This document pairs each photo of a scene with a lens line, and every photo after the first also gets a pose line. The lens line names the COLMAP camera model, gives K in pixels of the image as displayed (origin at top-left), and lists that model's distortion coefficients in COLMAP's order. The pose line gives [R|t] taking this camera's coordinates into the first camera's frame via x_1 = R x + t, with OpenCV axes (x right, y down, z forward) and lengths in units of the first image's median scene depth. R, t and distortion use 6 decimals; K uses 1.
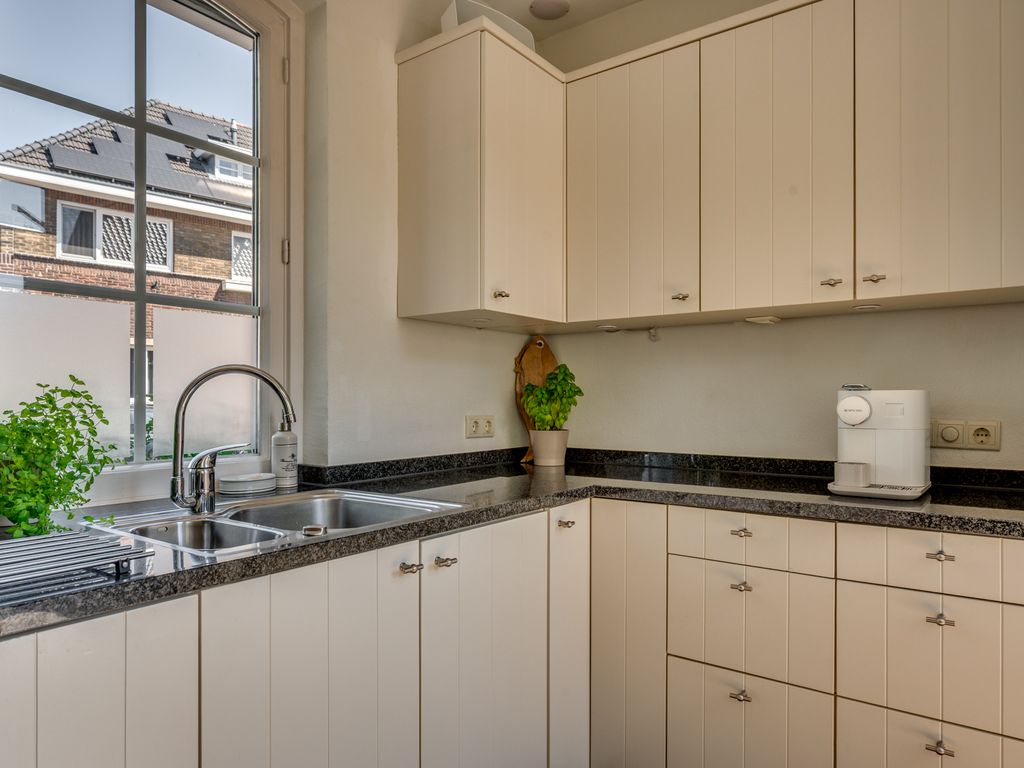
lens RADIAL K [[702.3, 0, 512.0], [0, 702.3, 384.0], [0, 0, 1]] dist [-0.003184, 0.002649]
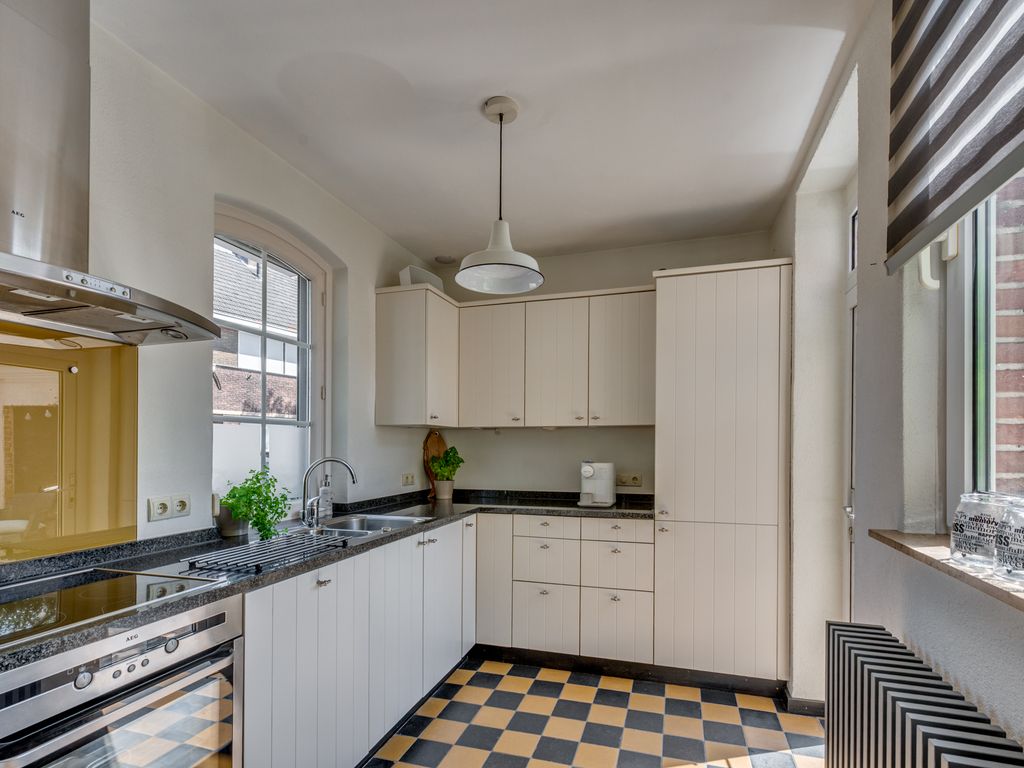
lens RADIAL K [[794.0, 0, 512.0], [0, 794.0, 384.0], [0, 0, 1]] dist [-0.010045, 0.002472]
pose [[0.937893, 0.013859, 0.346647, -0.606757], [-0.006056, 0.999704, -0.023582, -0.168979], [-0.346871, 0.020019, 0.937699, -1.266907]]
